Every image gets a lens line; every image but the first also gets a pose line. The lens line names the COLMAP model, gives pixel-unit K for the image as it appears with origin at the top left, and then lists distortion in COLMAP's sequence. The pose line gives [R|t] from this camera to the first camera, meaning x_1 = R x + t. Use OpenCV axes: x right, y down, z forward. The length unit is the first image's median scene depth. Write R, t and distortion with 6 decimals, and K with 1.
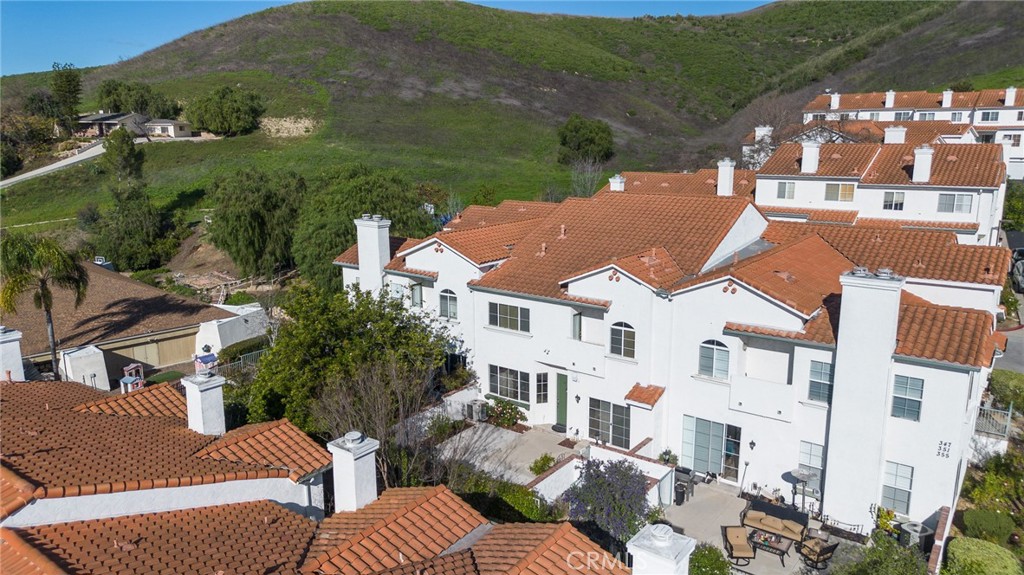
lens RADIAL K [[720.7, 0, 509.9], [0, 720.7, 291.9], [0, 0, 1]] dist [0.045471, -0.013756]
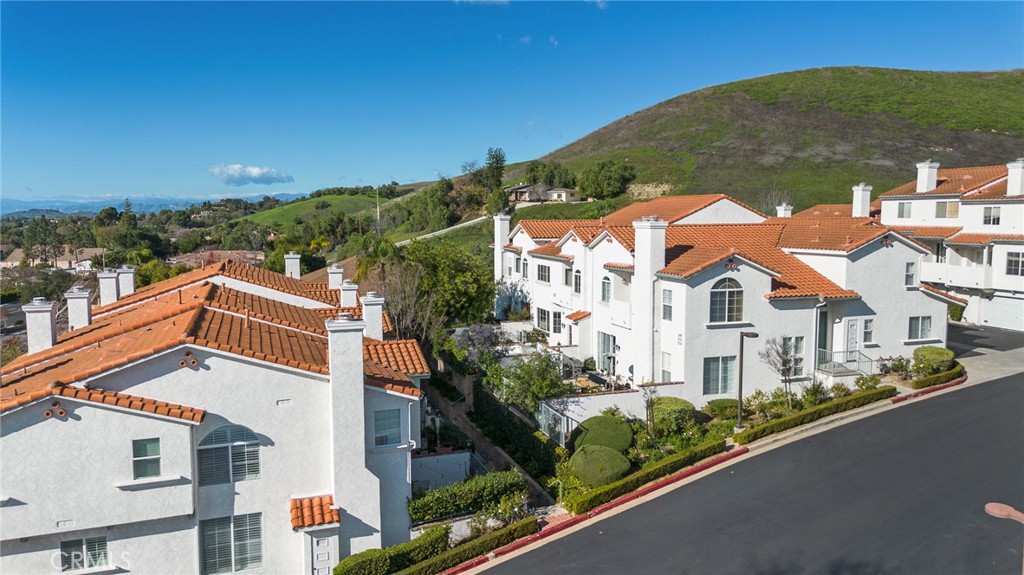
lens RADIAL K [[720.7, 0, 512.6], [0, 720.7, 285.9], [0, 0, 1]] dist [0.045471, -0.013756]
pose [[0.826448, 0.057870, -0.560031, 0.173083], [-0.122140, 0.989443, -0.078000, 0.040891], [0.549605, 0.132865, 0.824792, -0.057418]]
